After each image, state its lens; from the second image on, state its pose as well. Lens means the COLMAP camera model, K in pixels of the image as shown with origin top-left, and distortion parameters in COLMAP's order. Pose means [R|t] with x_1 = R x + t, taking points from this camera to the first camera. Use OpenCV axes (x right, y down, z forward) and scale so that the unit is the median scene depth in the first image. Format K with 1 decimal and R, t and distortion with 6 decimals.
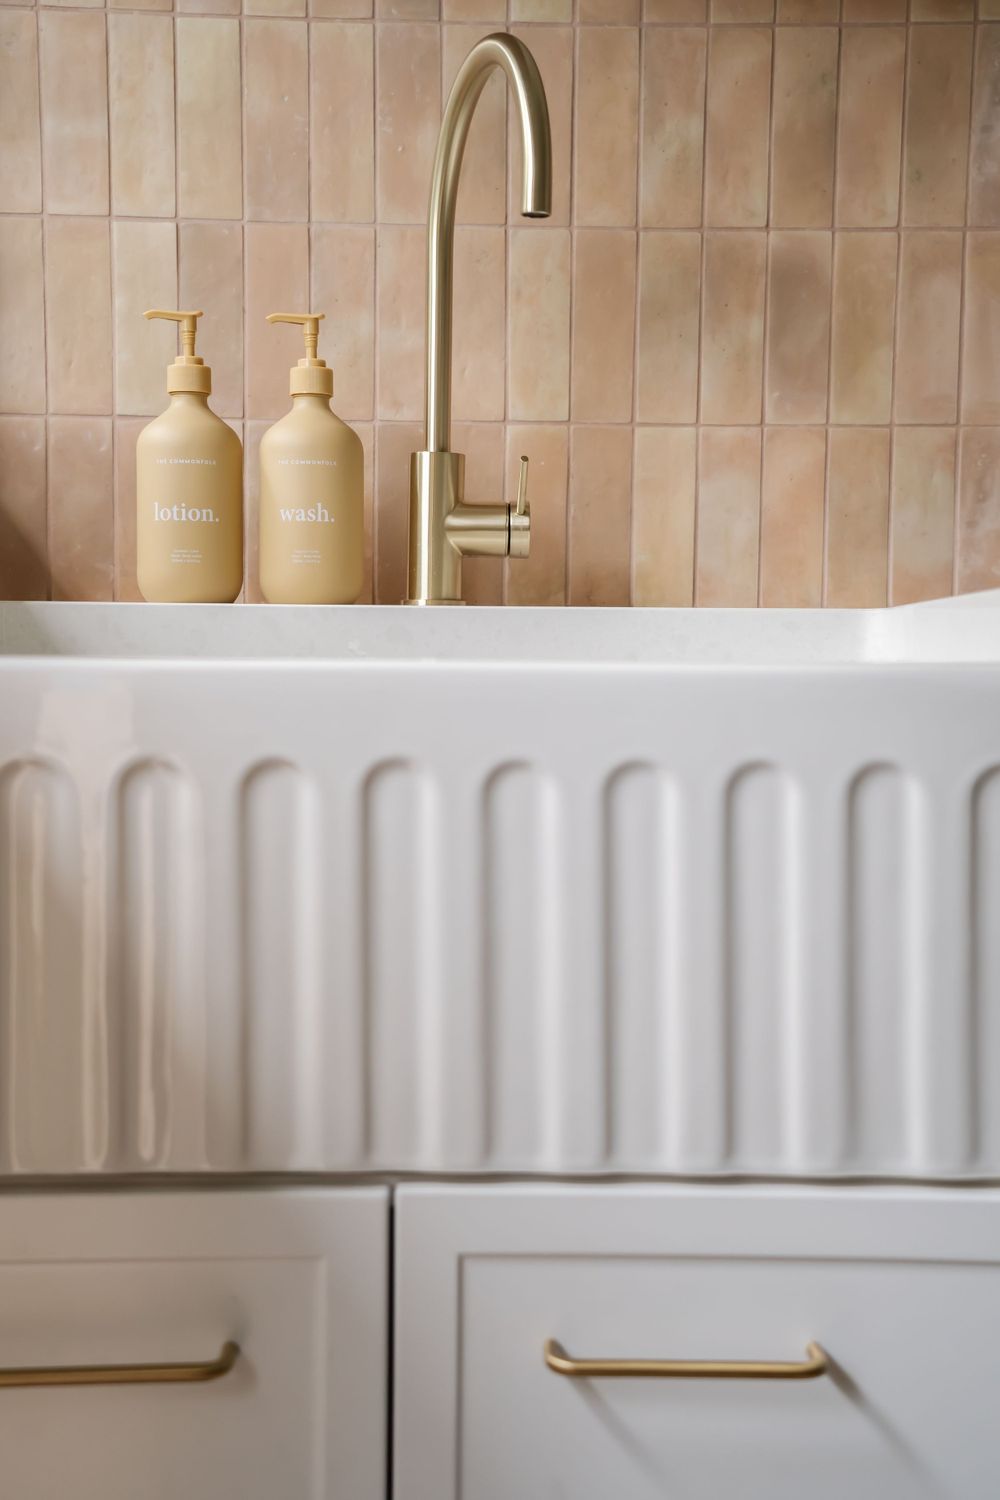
lens RADIAL K [[1883.6, 0, 500.0], [0, 1883.6, 750.0], [0, 0, 1]] dist [0.103679, 0.187955]
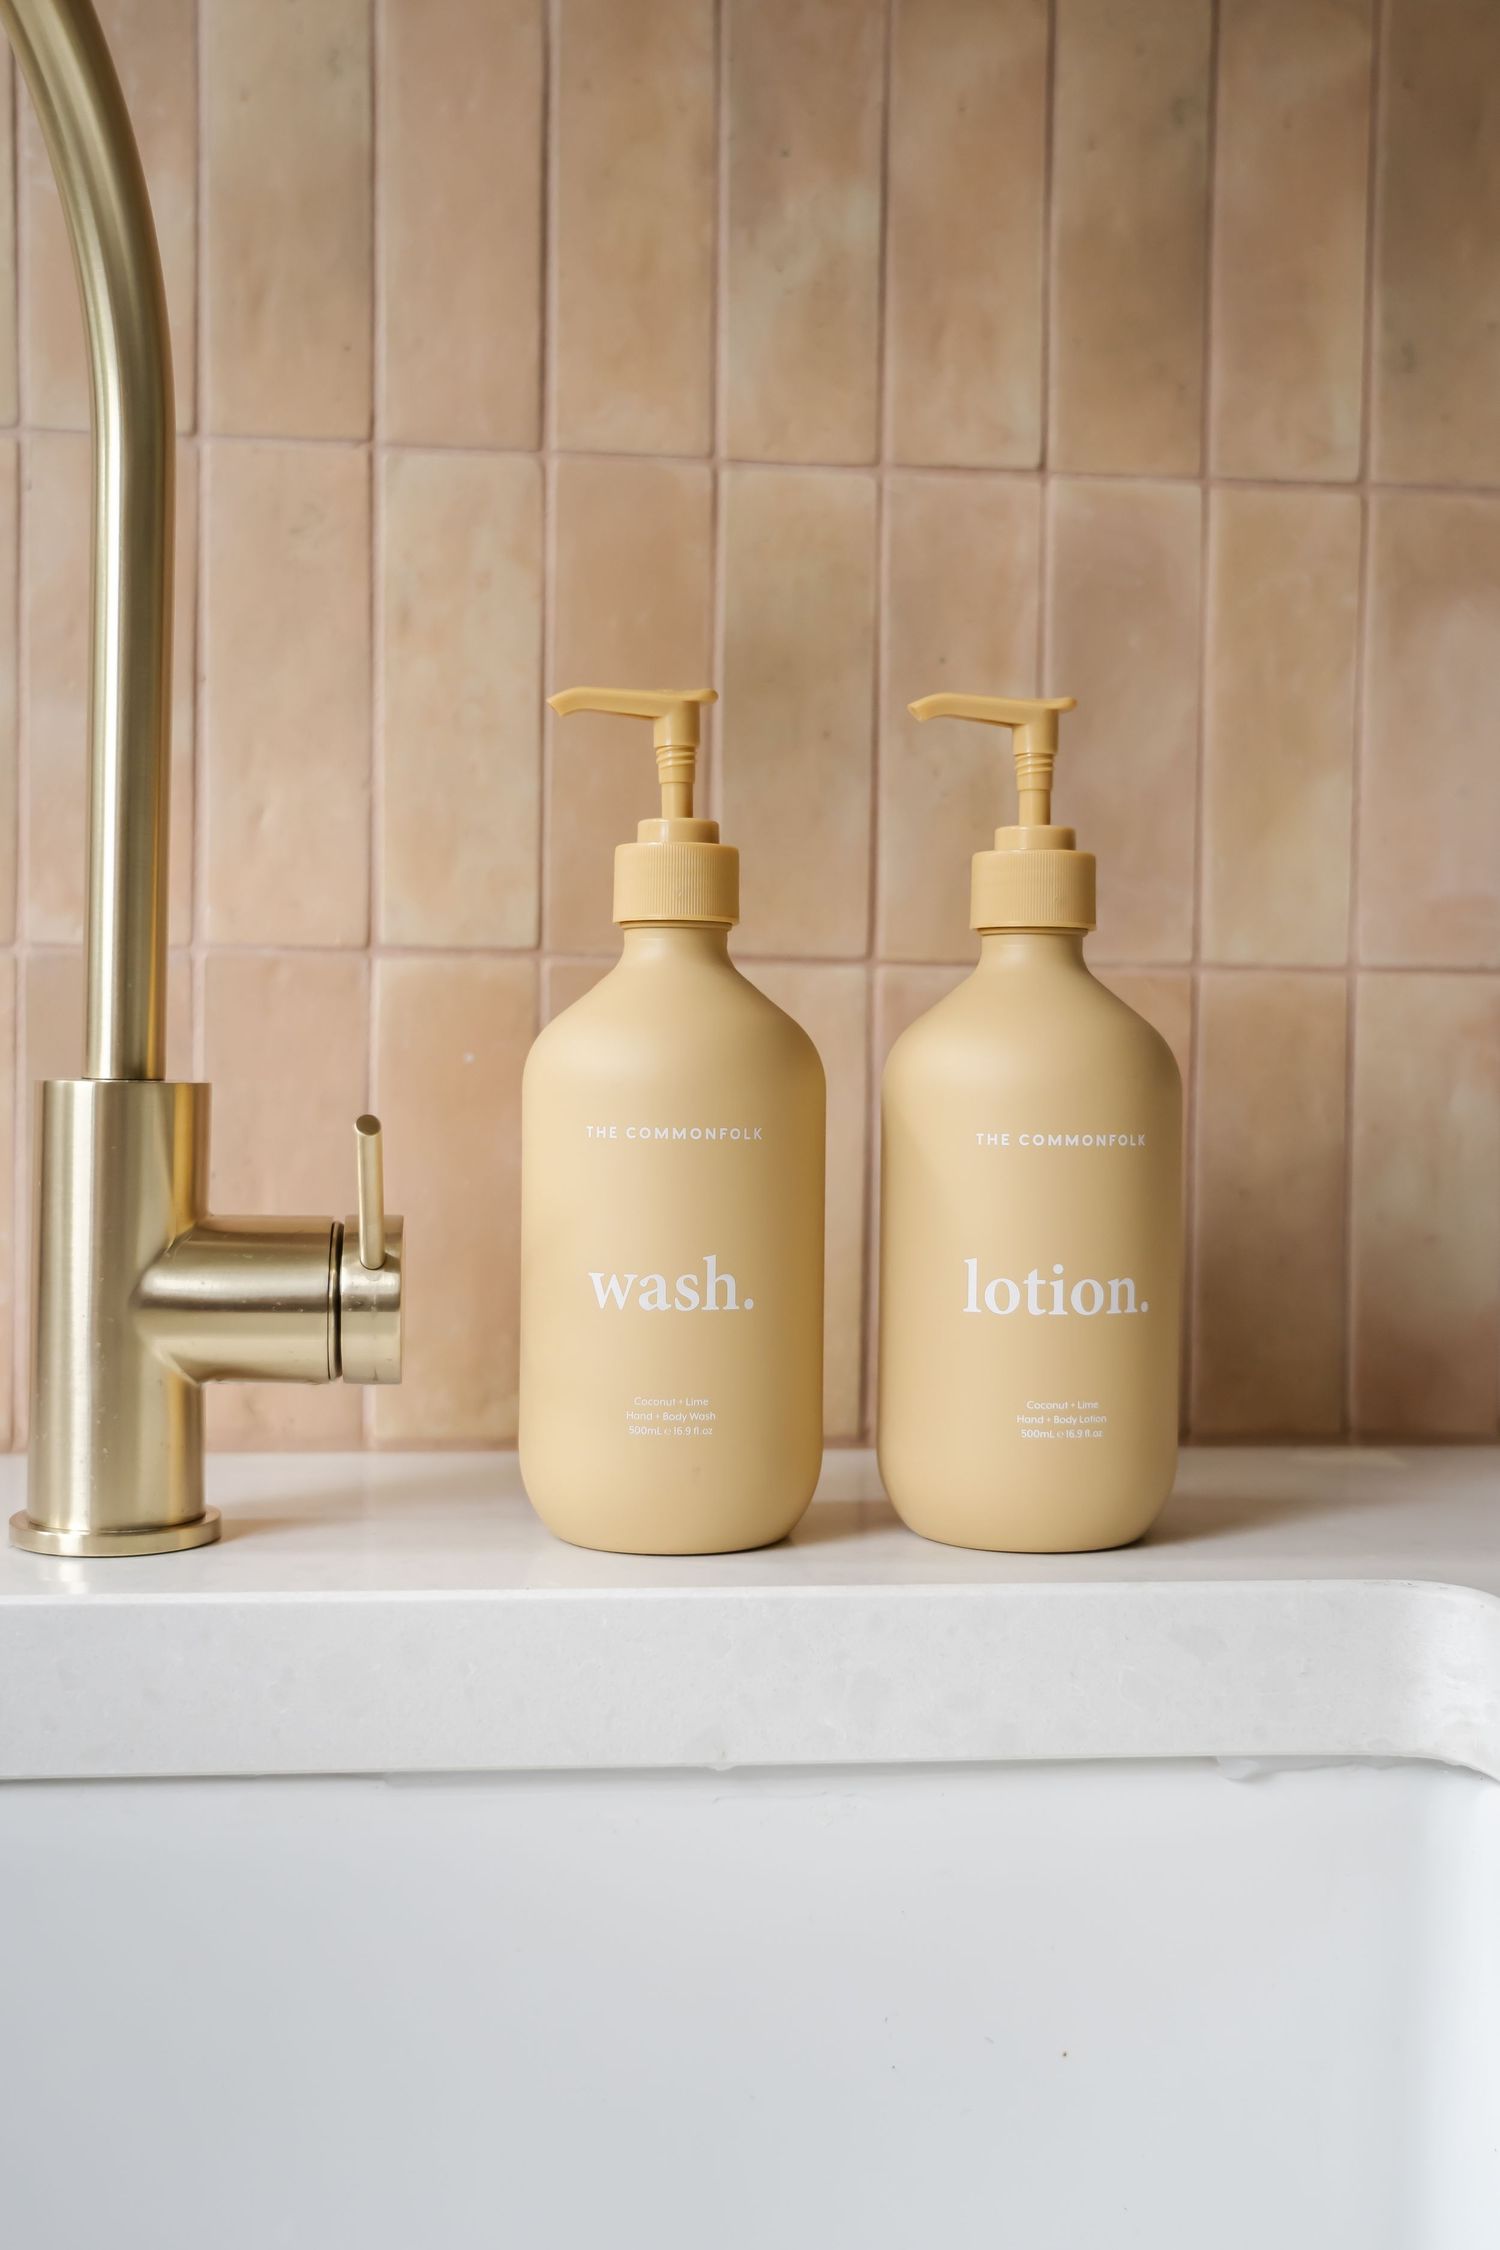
lens RADIAL K [[2239.2, 0, 750.0], [0, 2239.2, 1125.0], [0, 0, 1]] dist [-0.003232, 0.029270]
pose [[0.996047, 0.000785, 0.088823, 0.039168], [0.000984, 0.999802, -0.019866, -0.130052], [-0.088821, 0.019875, 0.995849, 0.548685]]
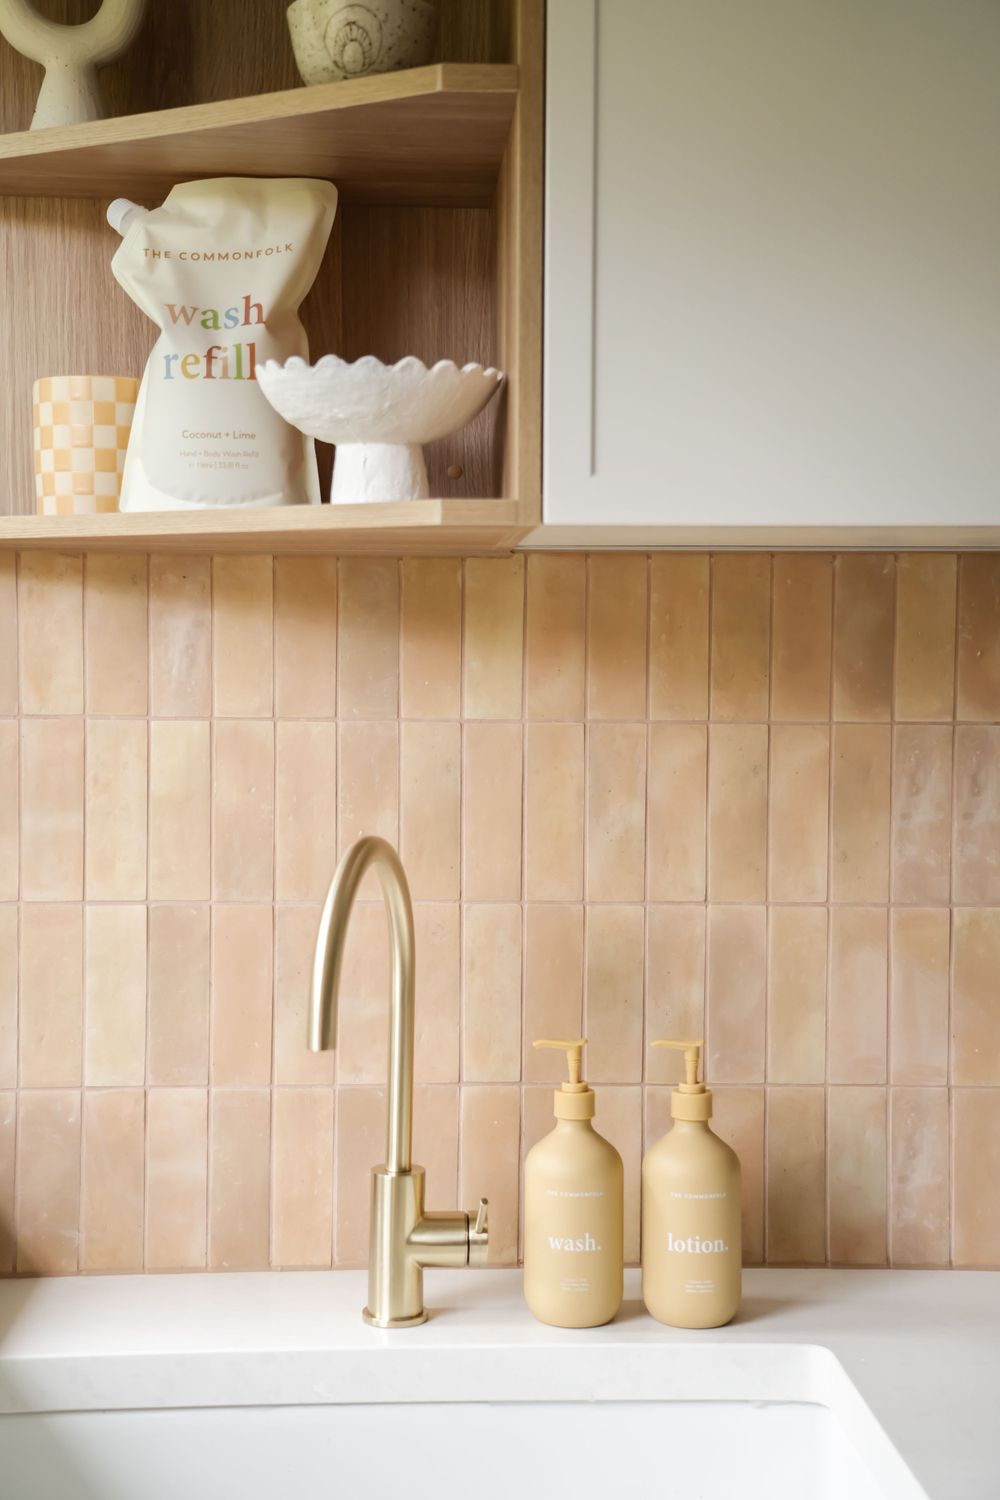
lens RADIAL K [[1883.6, 0, 500.0], [0, 1883.6, 750.0], [0, 0, 1]] dist [0.103679, 0.187955]
pose [[0.999260, -0.002455, 0.038395, -0.014907], [0.003343, 0.999728, -0.023084, -0.336071], [-0.038328, 0.023195, 0.998996, -0.051138]]
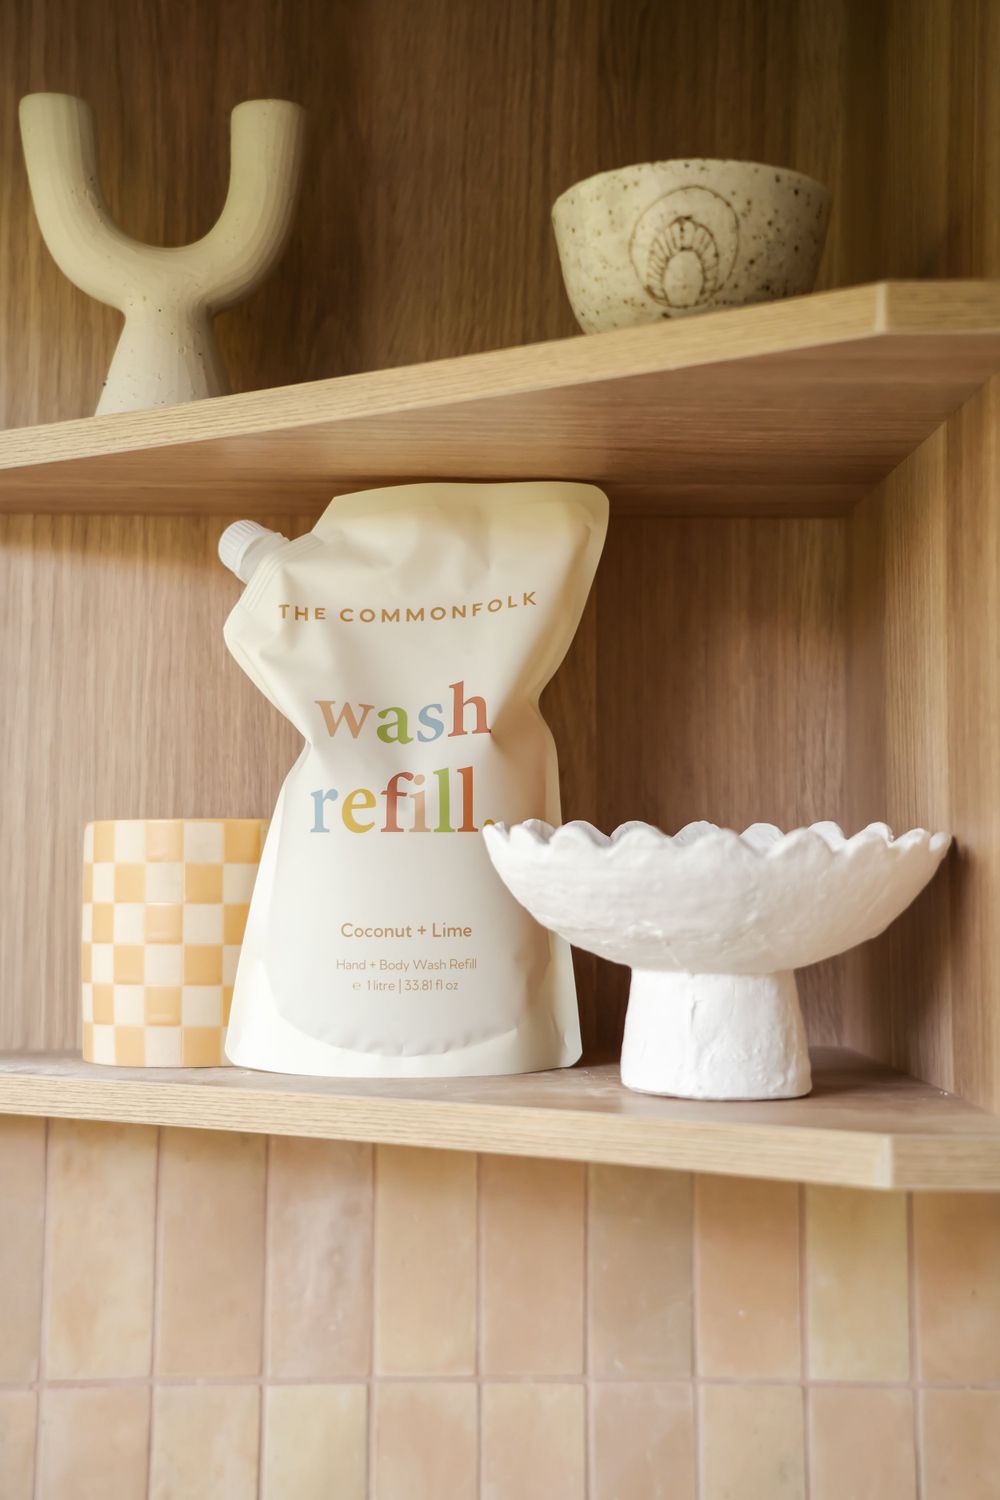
lens RADIAL K [[1883.6, 0, 500.0], [0, 1883.6, 750.0], [0, 0, 1]] dist [0.103679, 0.187955]
pose [[0.999994, -0.002409, -0.002655, -0.090360], [0.002014, 0.990169, -0.139863, -0.490638], [0.002966, 0.139857, 0.990167, 0.366168]]
